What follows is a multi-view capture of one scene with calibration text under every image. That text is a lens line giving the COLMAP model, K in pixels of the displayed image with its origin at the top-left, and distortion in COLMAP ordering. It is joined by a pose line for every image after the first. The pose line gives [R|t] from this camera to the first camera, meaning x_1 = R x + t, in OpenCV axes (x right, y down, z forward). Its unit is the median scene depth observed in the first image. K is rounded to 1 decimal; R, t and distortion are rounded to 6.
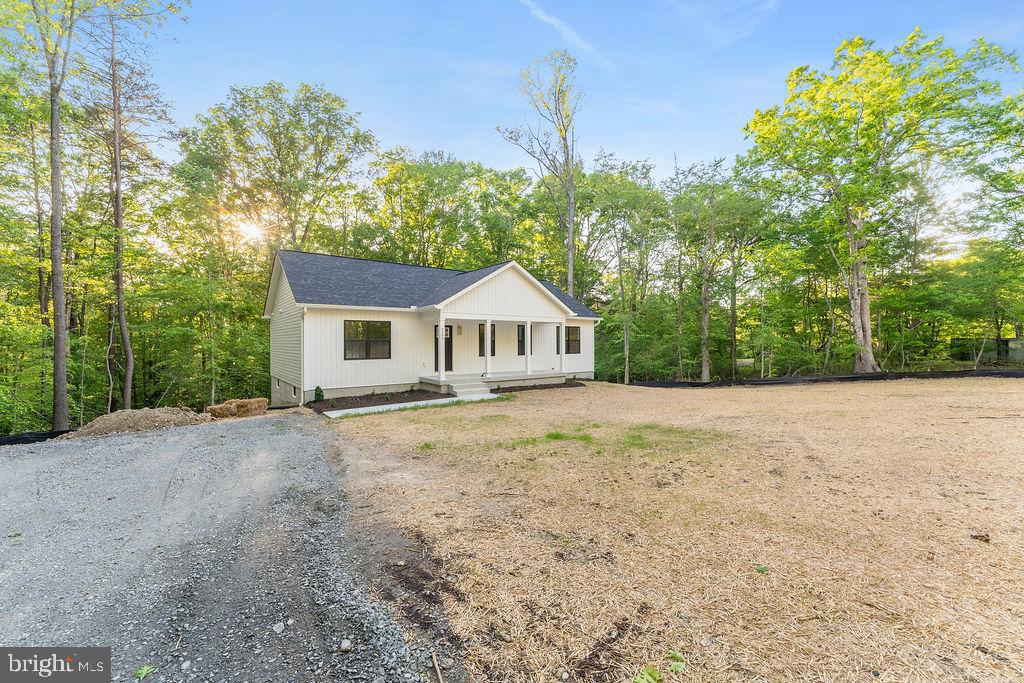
lens RADIAL K [[411.3, 0, 512.0], [0, 411.3, 336.9], [0, 0, 1]] dist [-0.000493, -0.000105]
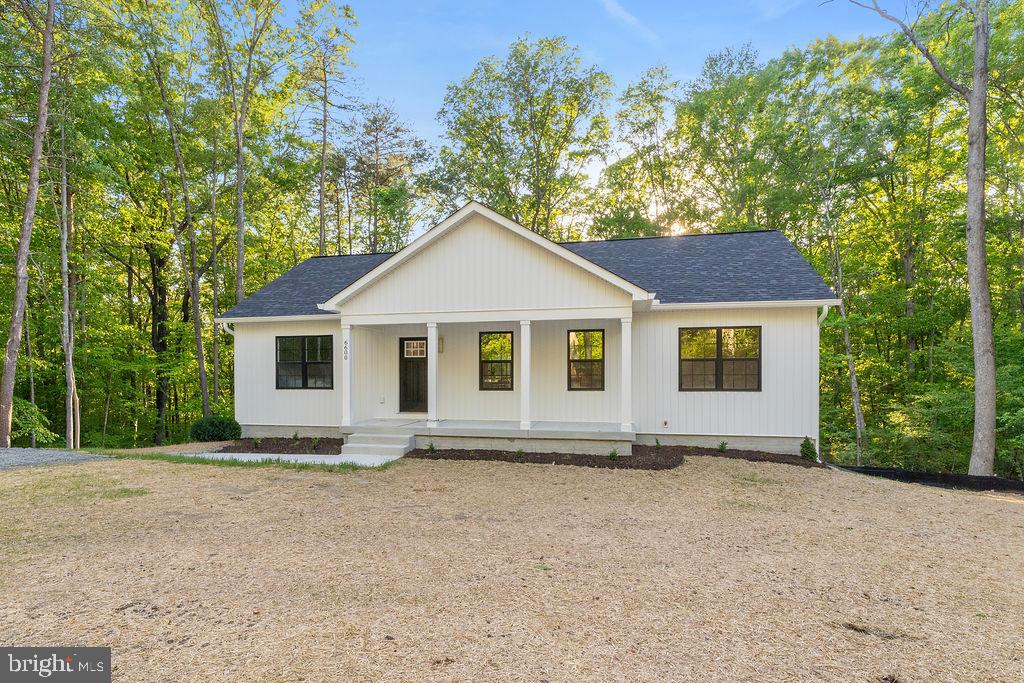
lens RADIAL K [[538.6, 0, 496.3], [0, 538.6, 373.2], [0, 0, 1]] dist [-0.000716, -0.000064]
pose [[0.635921, -0.000551, -0.771754, 0.384490], [0.009407, 0.999931, 0.007037, 0.014980], [0.771696, -0.011735, 0.635883, 0.425353]]
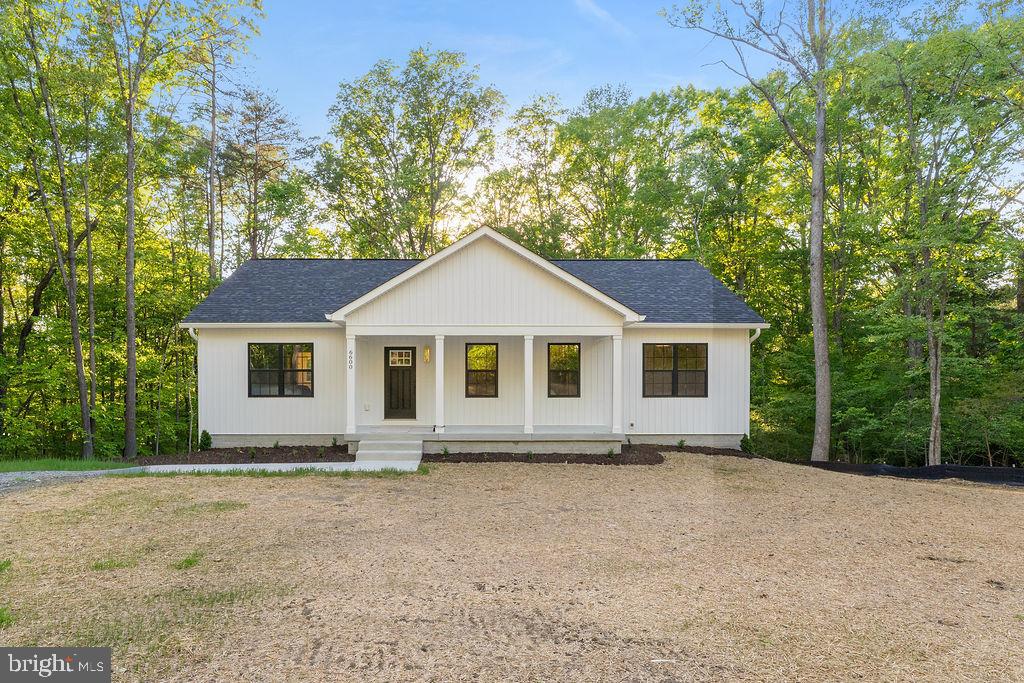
lens RADIAL K [[548.0, 0, 463.0], [0, 548.0, 375.7], [0, 0, 1]] dist [-0.000126, 0.000053]
pose [[0.800347, 0.002290, -0.599533, 0.303902], [0.005198, 0.999929, 0.010759, 0.005649], [0.599515, -0.011728, 0.800278, 0.277843]]
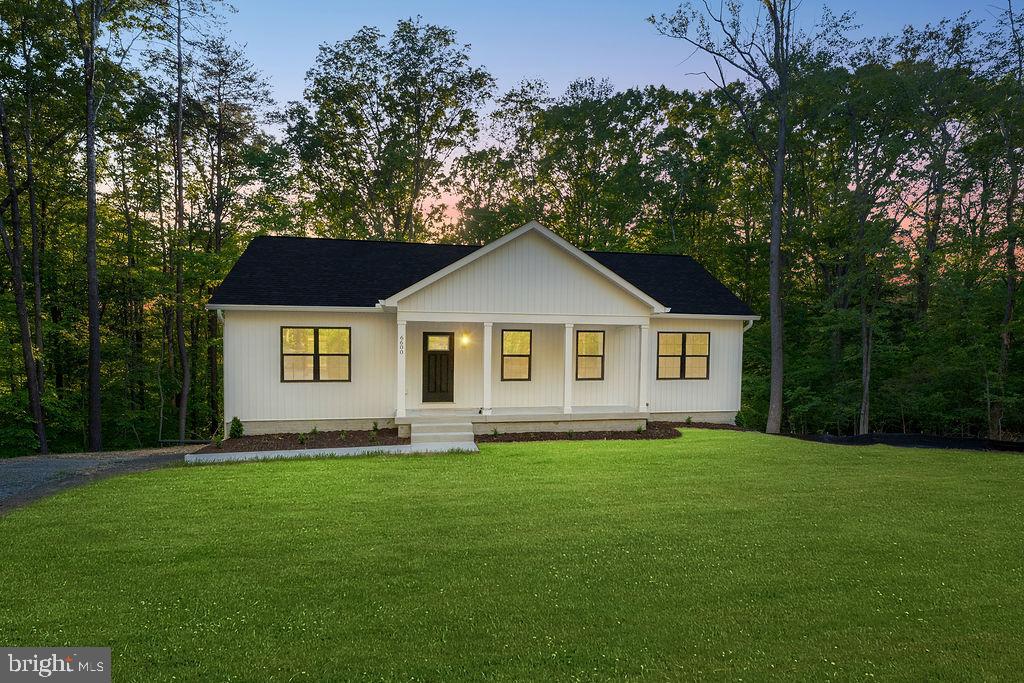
lens RADIAL K [[550.9, 0, 533.6], [0, 550.9, 381.3], [0, 0, 1]] dist [-0.000812, -0.000145]
pose [[0.909076, 0.024180, -0.415927, 0.245103], [-0.000662, 0.998397, 0.056595, -0.000057], [0.416629, -0.051174, 0.907635, 0.194262]]
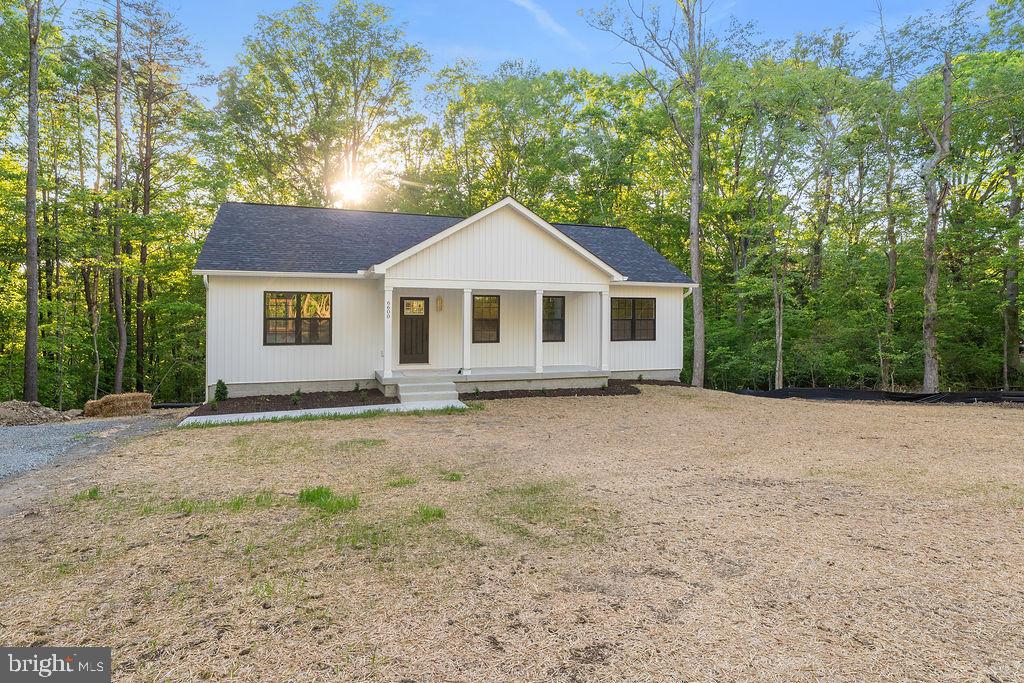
lens RADIAL K [[547.7, 0, 507.5], [0, 547.7, 314.6], [0, 0, 1]] dist [-0.000689, 0.000387]
pose [[0.951804, 0.002520, -0.306695, 0.193299], [-0.001322, 0.999991, 0.004115, -0.002315], [0.306703, -0.003511, 0.951799, 0.124064]]
